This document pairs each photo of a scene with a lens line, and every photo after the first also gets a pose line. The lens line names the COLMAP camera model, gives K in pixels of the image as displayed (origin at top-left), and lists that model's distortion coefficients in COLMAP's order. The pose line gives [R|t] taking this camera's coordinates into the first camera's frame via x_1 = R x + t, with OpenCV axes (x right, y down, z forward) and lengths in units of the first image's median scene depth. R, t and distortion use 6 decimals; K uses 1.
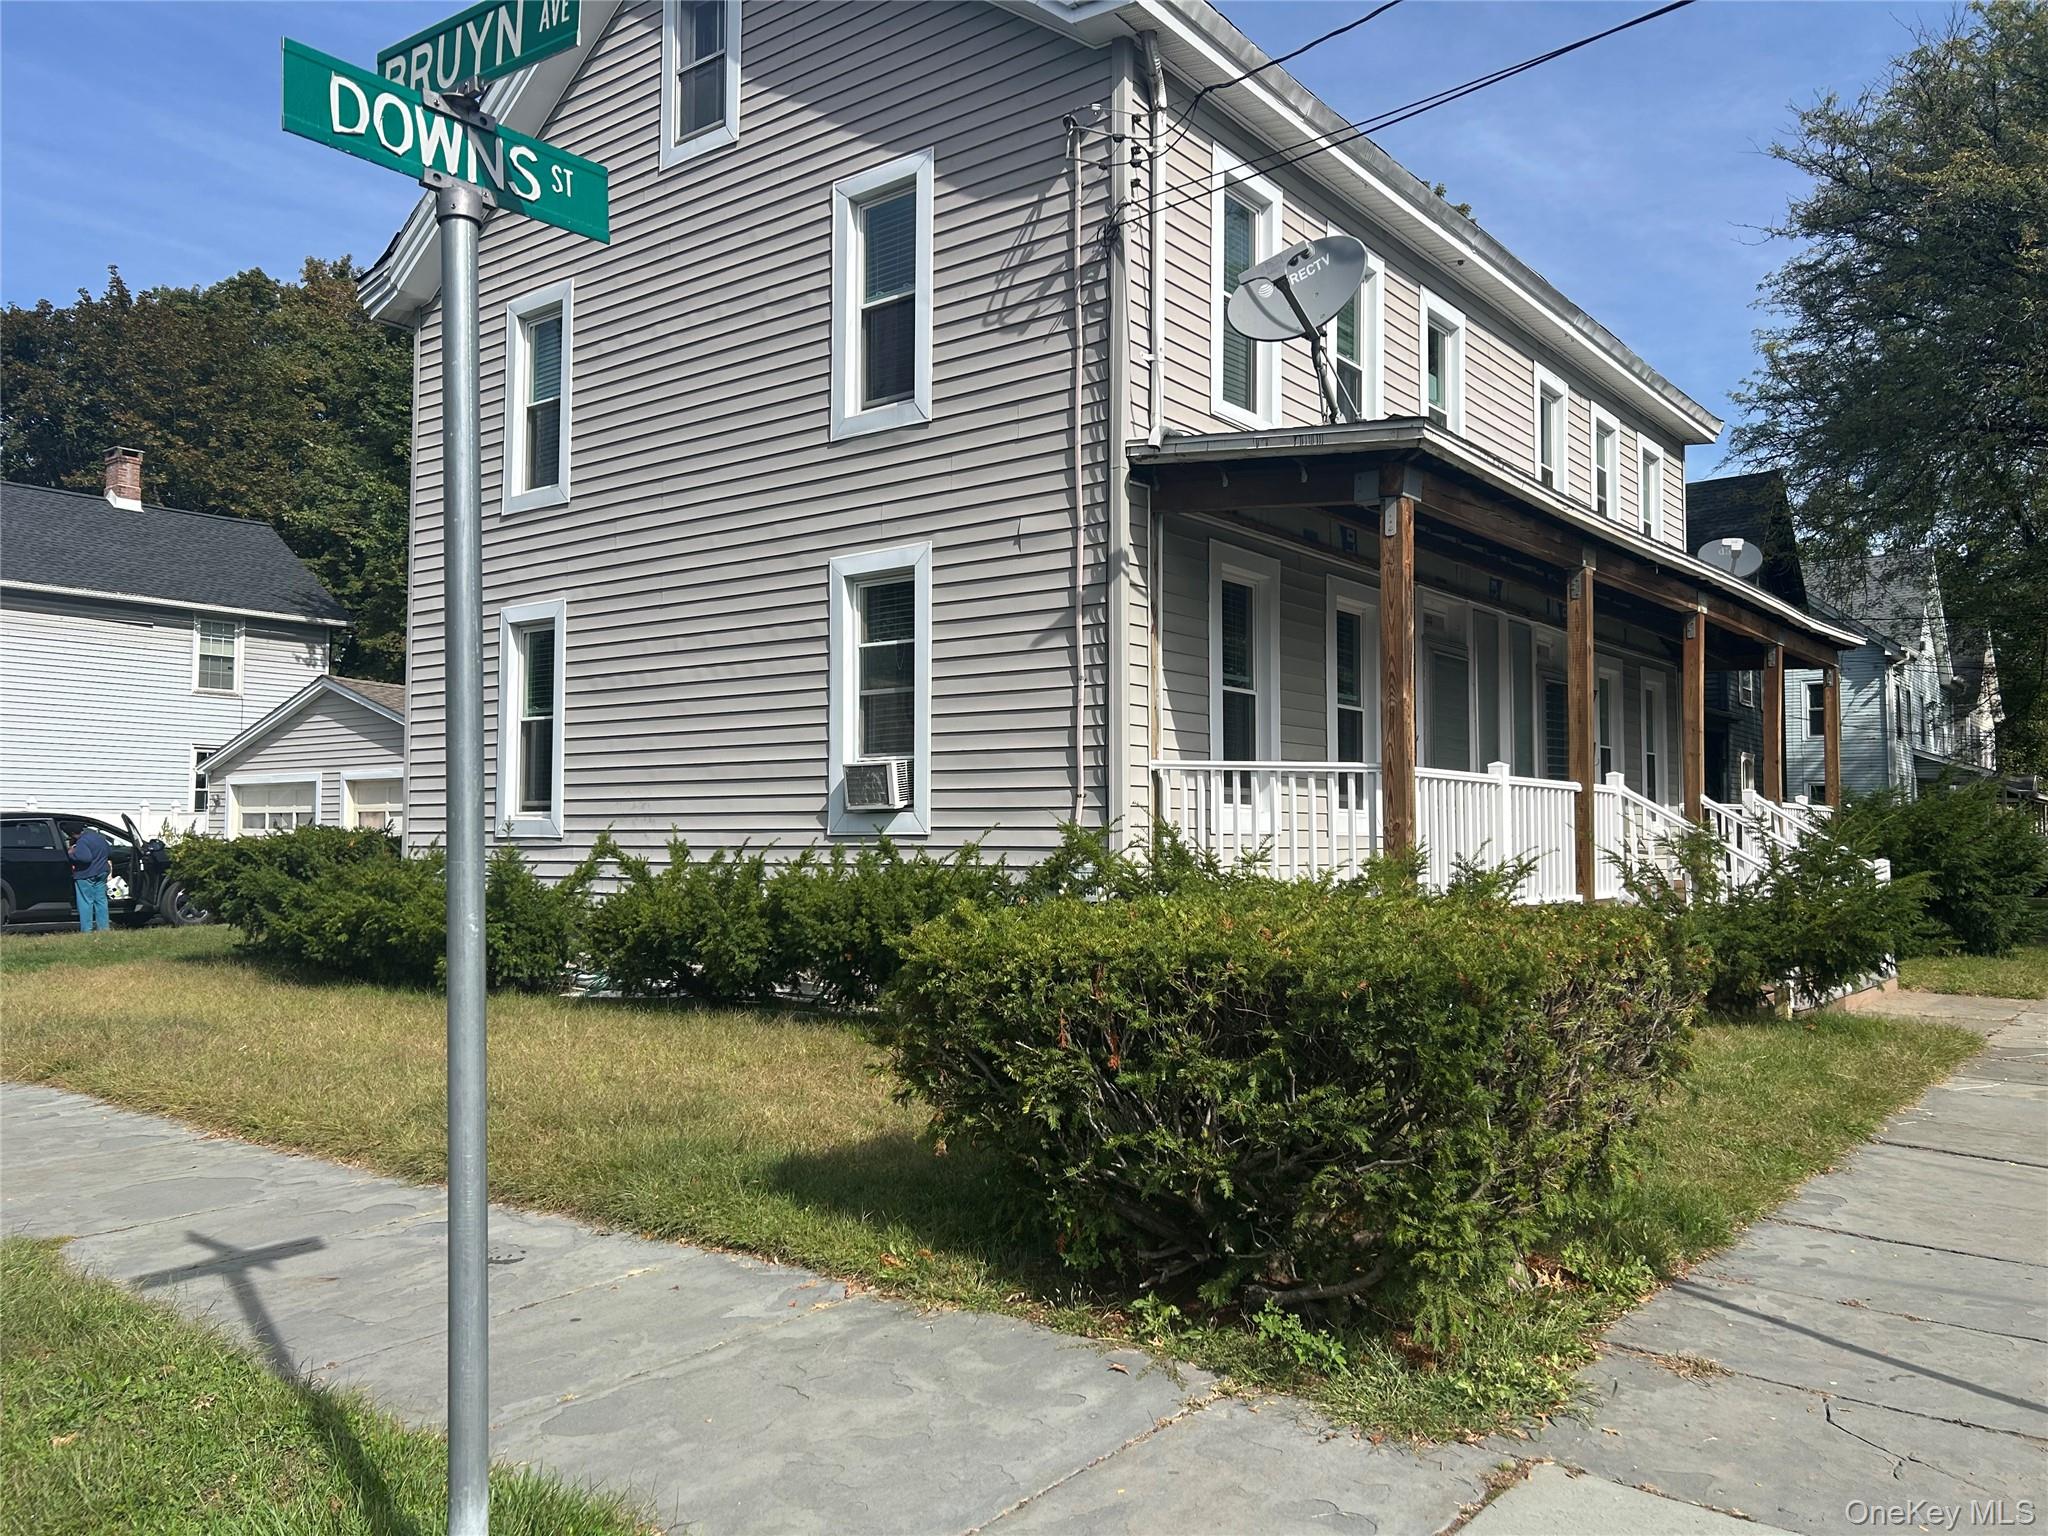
lens RADIAL K [[1534.8, 0, 1041.3], [0, 1534.8, 761.2], [0, 0, 1]] dist [0.047479, -0.051464]
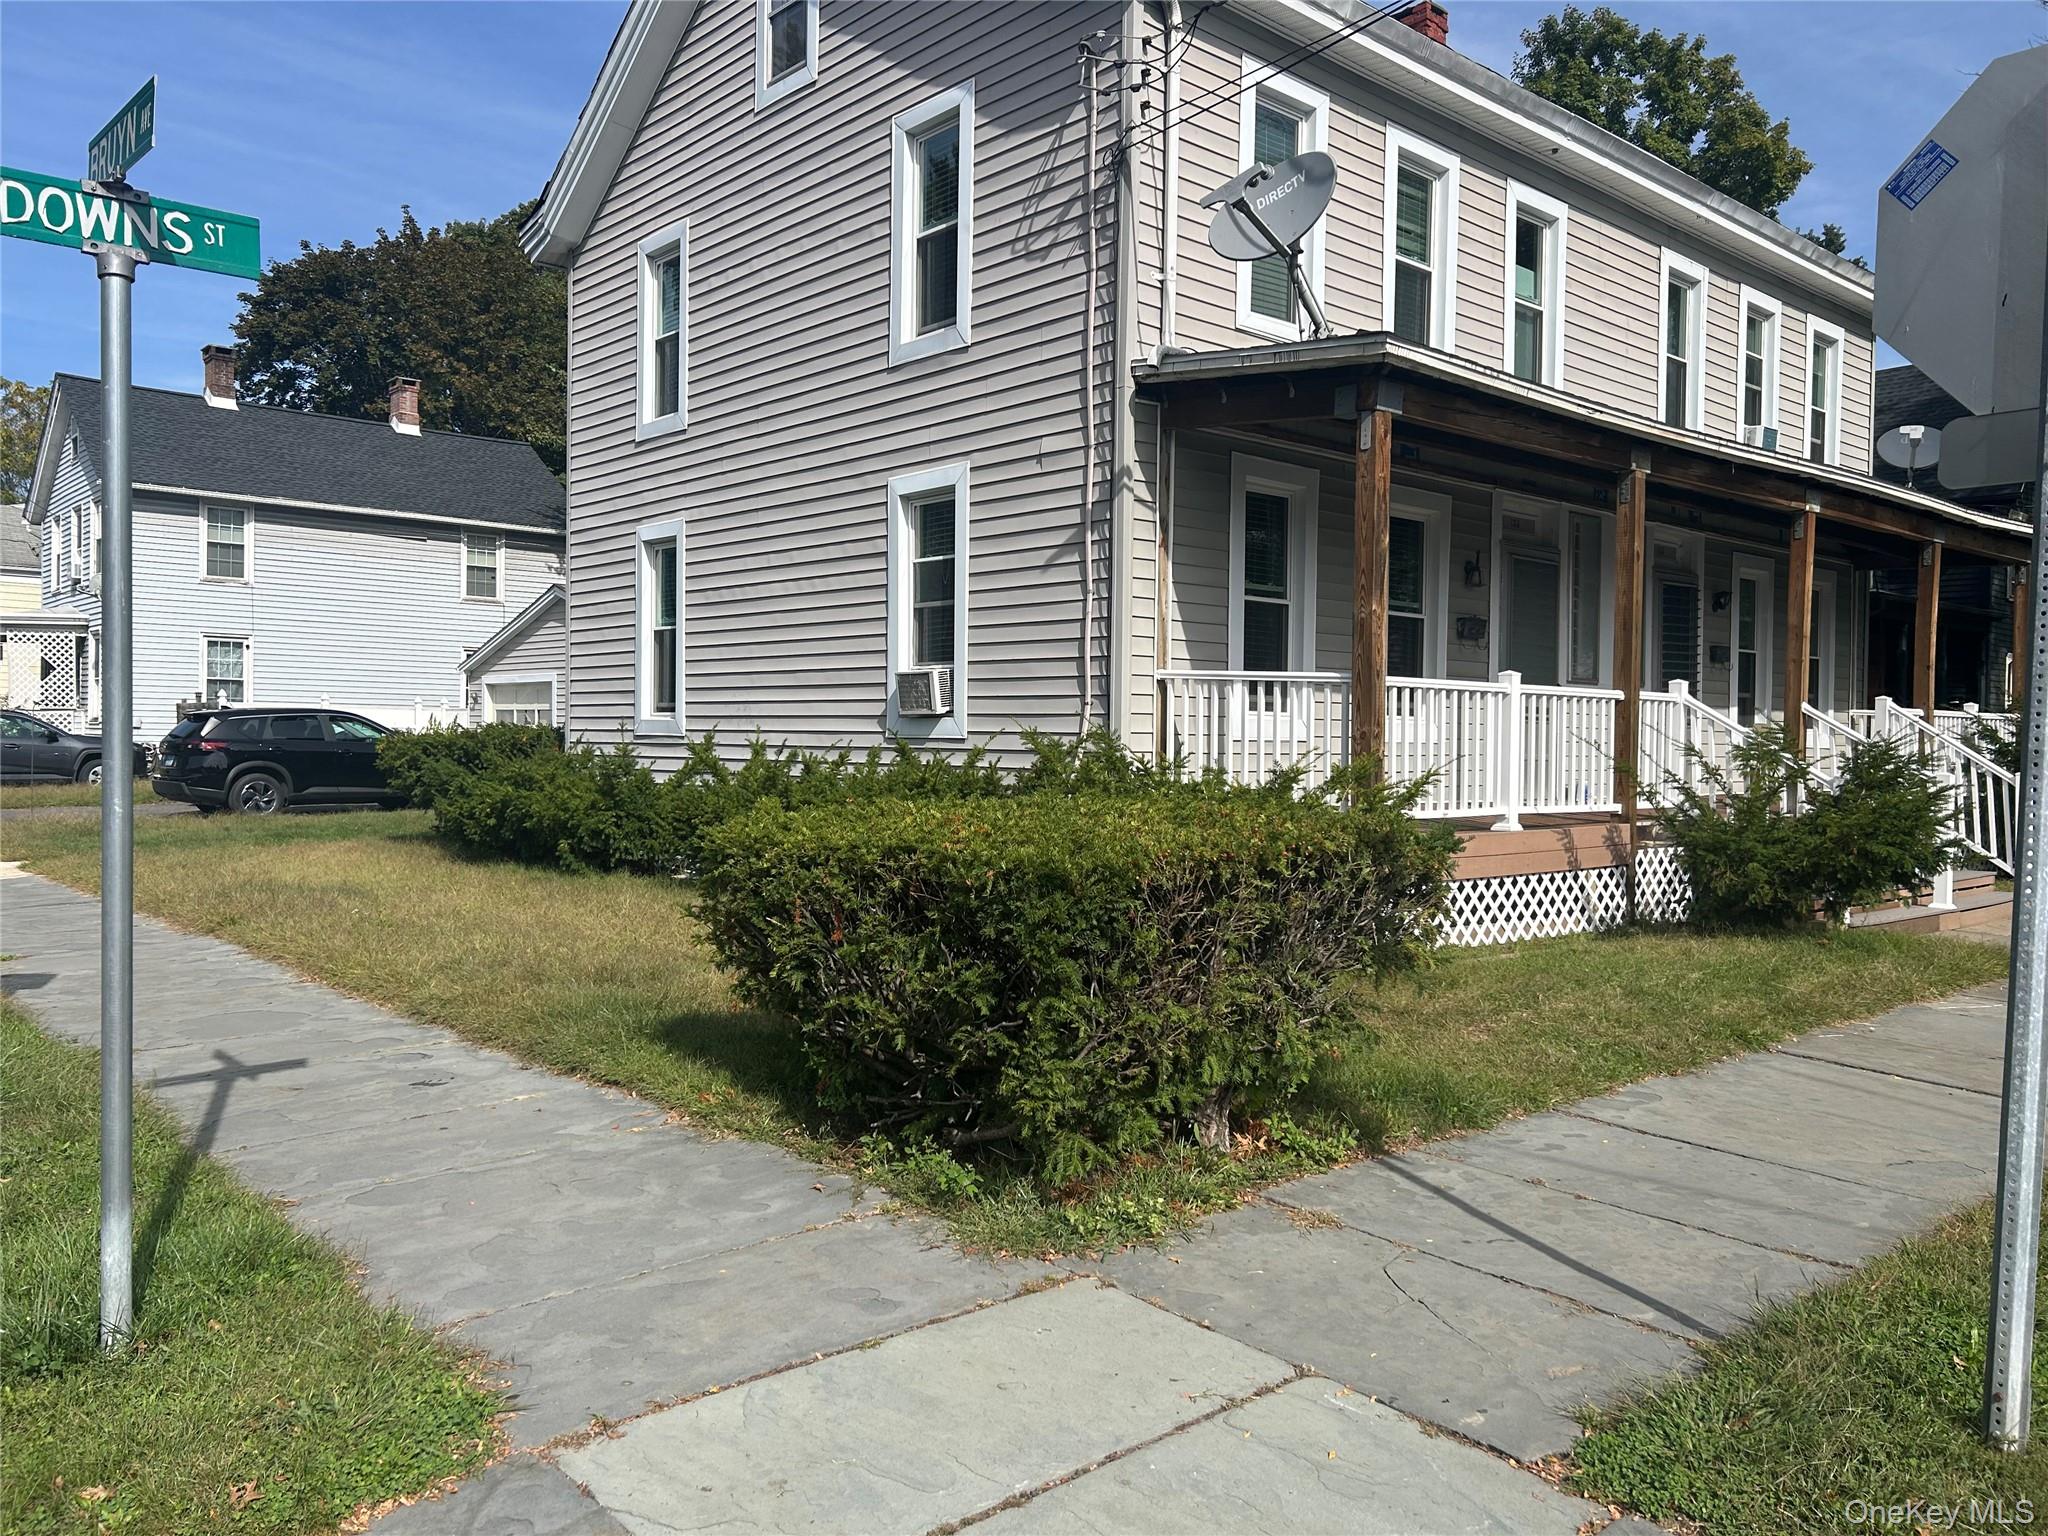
lens RADIAL K [[1534.8, 0, 1018.6], [0, 1534.8, 759.2], [0, 0, 1]] dist [0.047479, -0.051464]
pose [[0.982162, 0.012743, -0.187606, 0.169047], [-0.000713, 0.997946, 0.064052, -0.006011], [0.188037, -0.062776, 0.980154, -0.048274]]
